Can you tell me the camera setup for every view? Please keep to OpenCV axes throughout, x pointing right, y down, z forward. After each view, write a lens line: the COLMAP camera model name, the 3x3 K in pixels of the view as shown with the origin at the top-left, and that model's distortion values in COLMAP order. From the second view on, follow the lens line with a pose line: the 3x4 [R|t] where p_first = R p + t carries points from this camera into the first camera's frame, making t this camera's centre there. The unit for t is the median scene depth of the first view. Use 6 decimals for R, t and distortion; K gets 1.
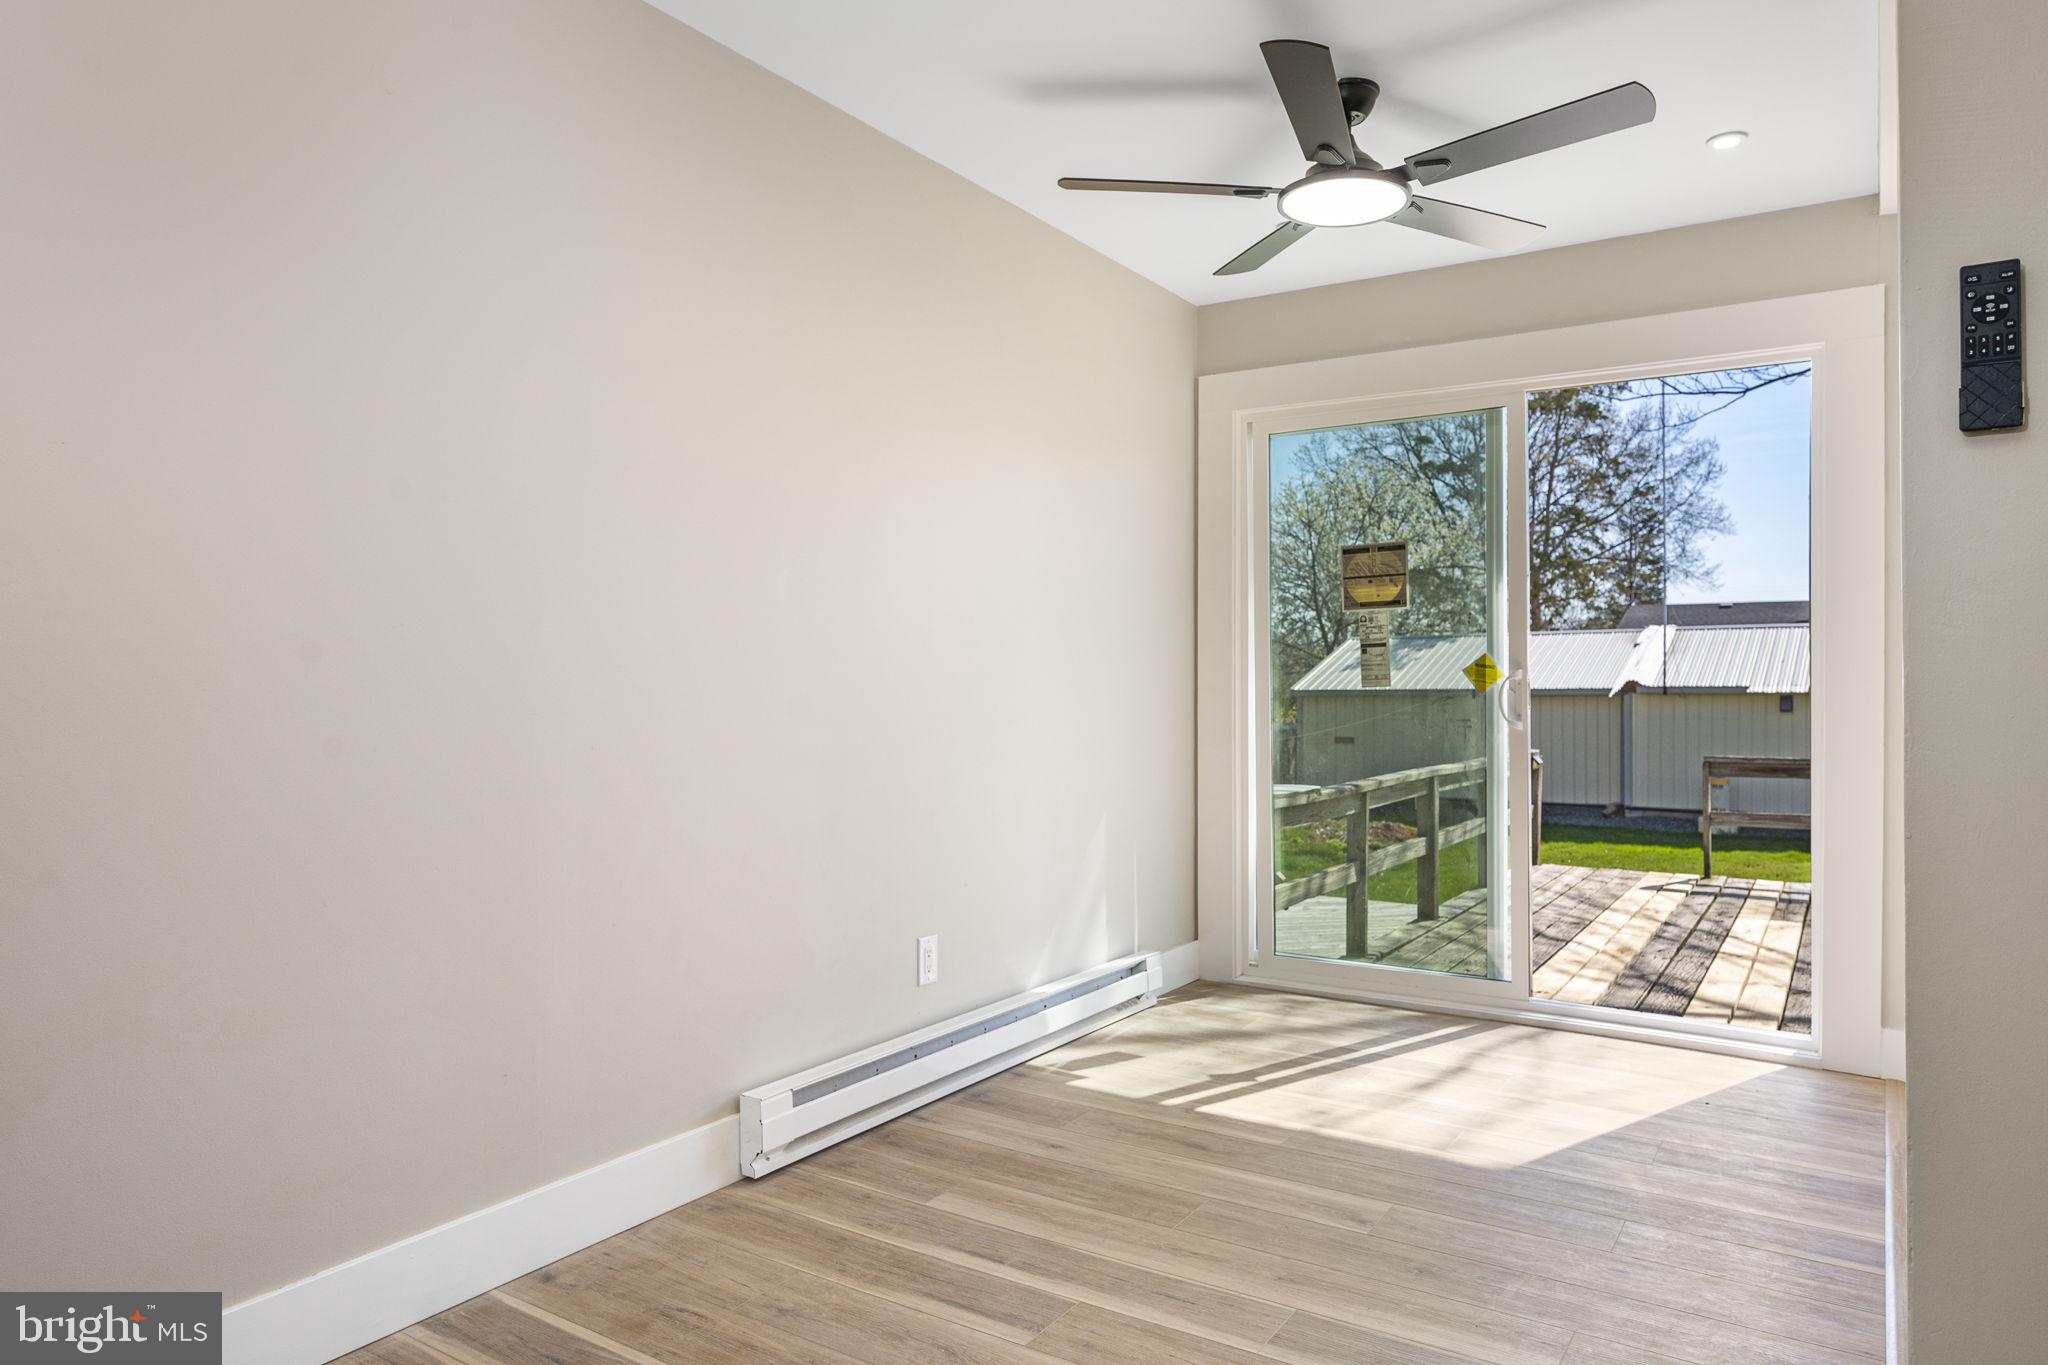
lens RADIAL K [[1294.3, 0, 1022.7], [0, 1294.3, 679.0], [0, 0, 1]] dist [0.007196, 0.002860]
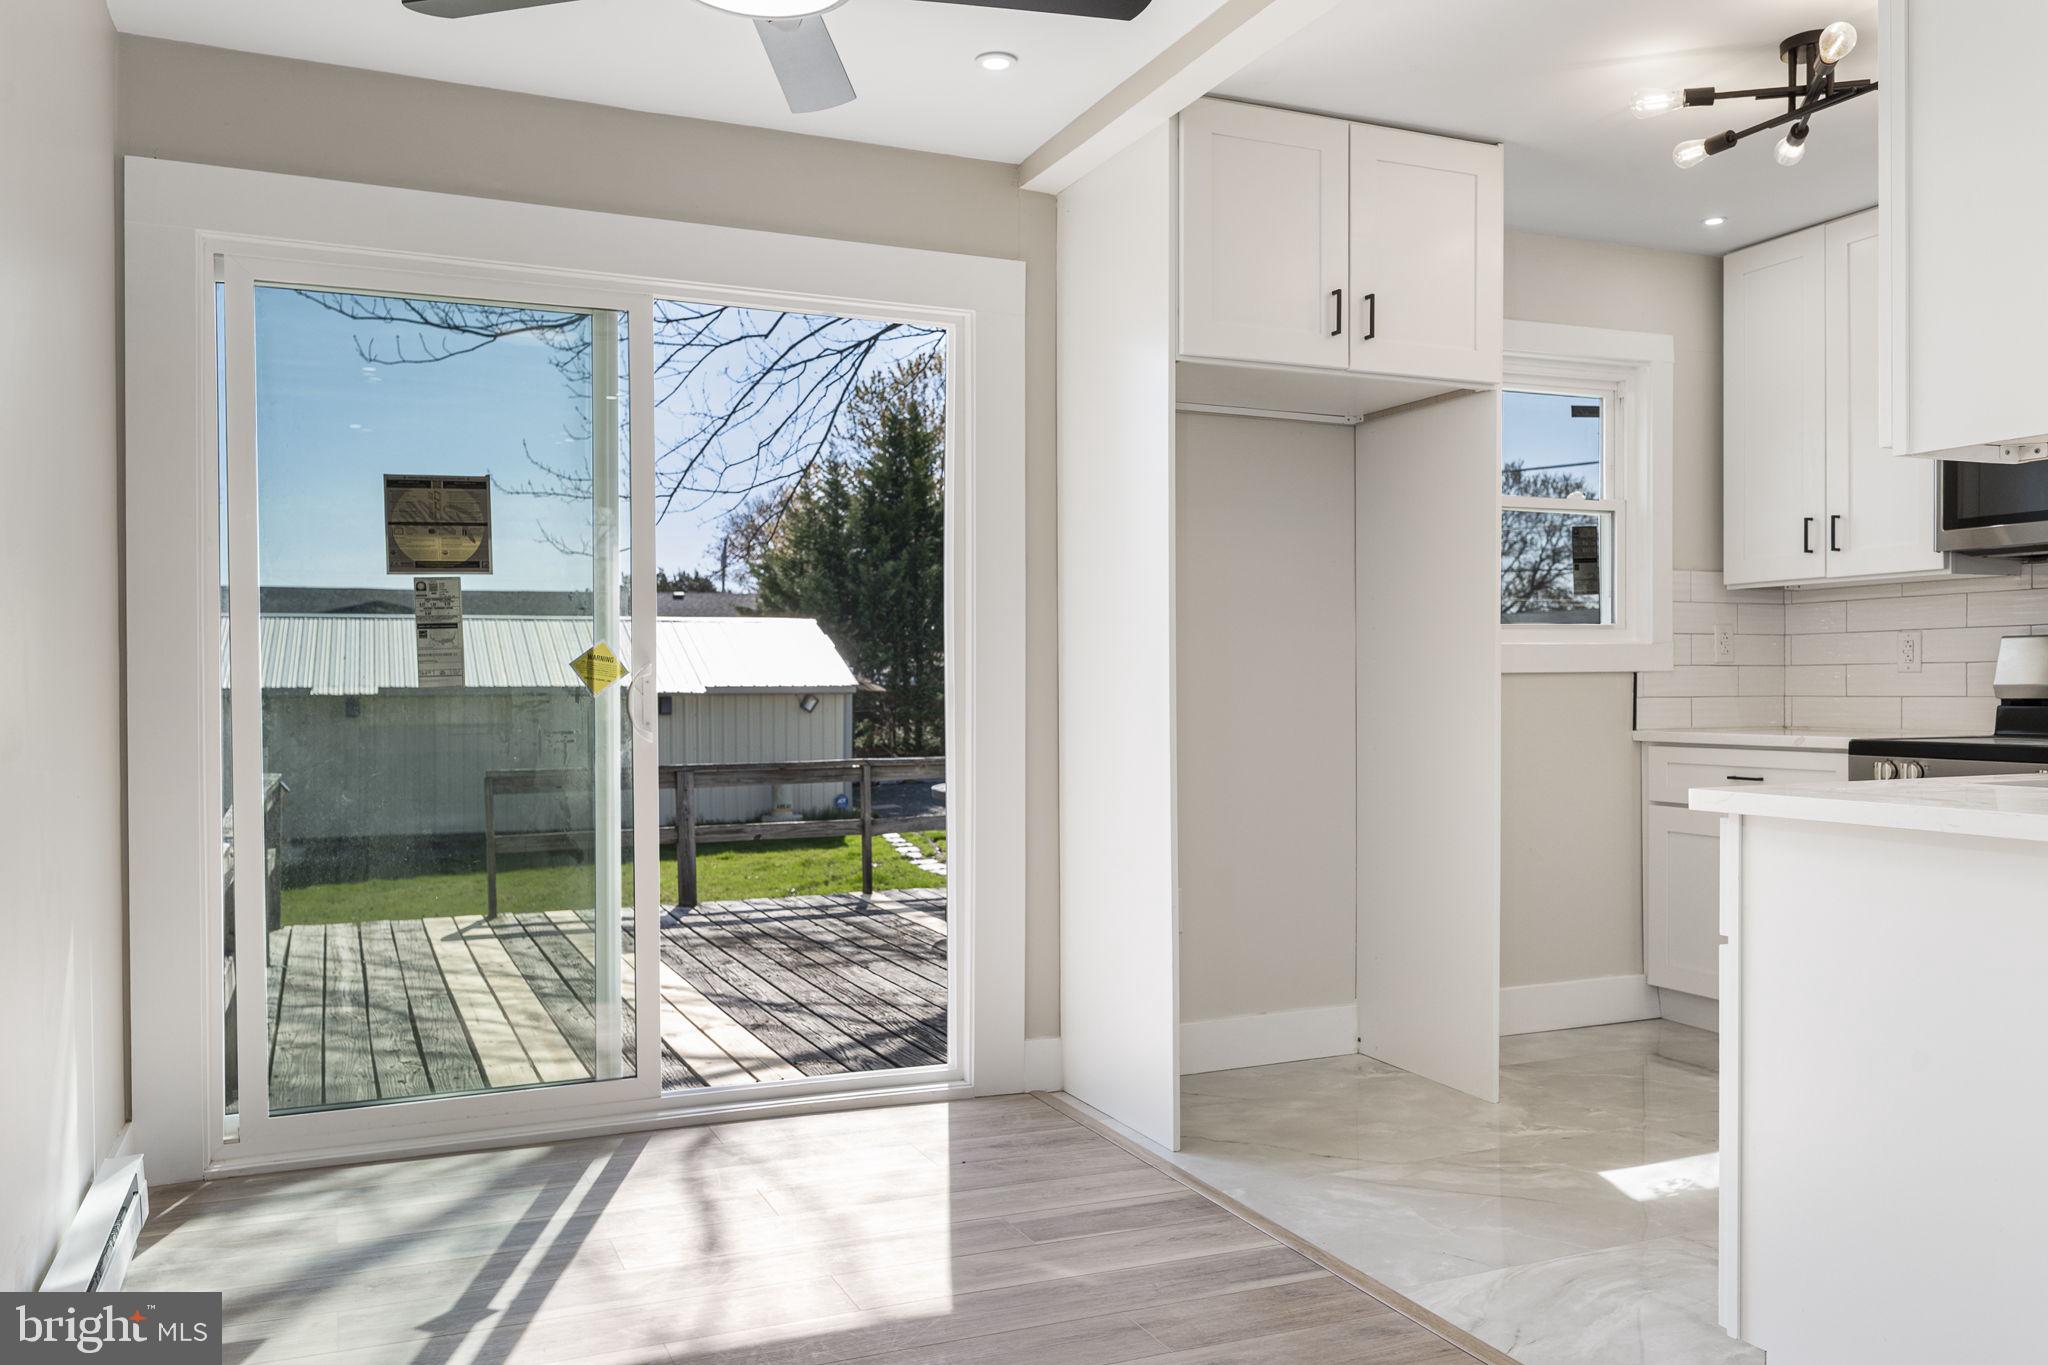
lens RADIAL K [[1602.7, 0, 1023.2], [0, 1602.7, 694.9], [0, 0, 1]] dist [0.002683, 0.002722]
pose [[0.551385, -0.008274, 0.834210, -0.297177], [-0.000042, 0.999951, 0.009945, 0.002253], [-0.834251, -0.005518, 0.551358, 0.323799]]
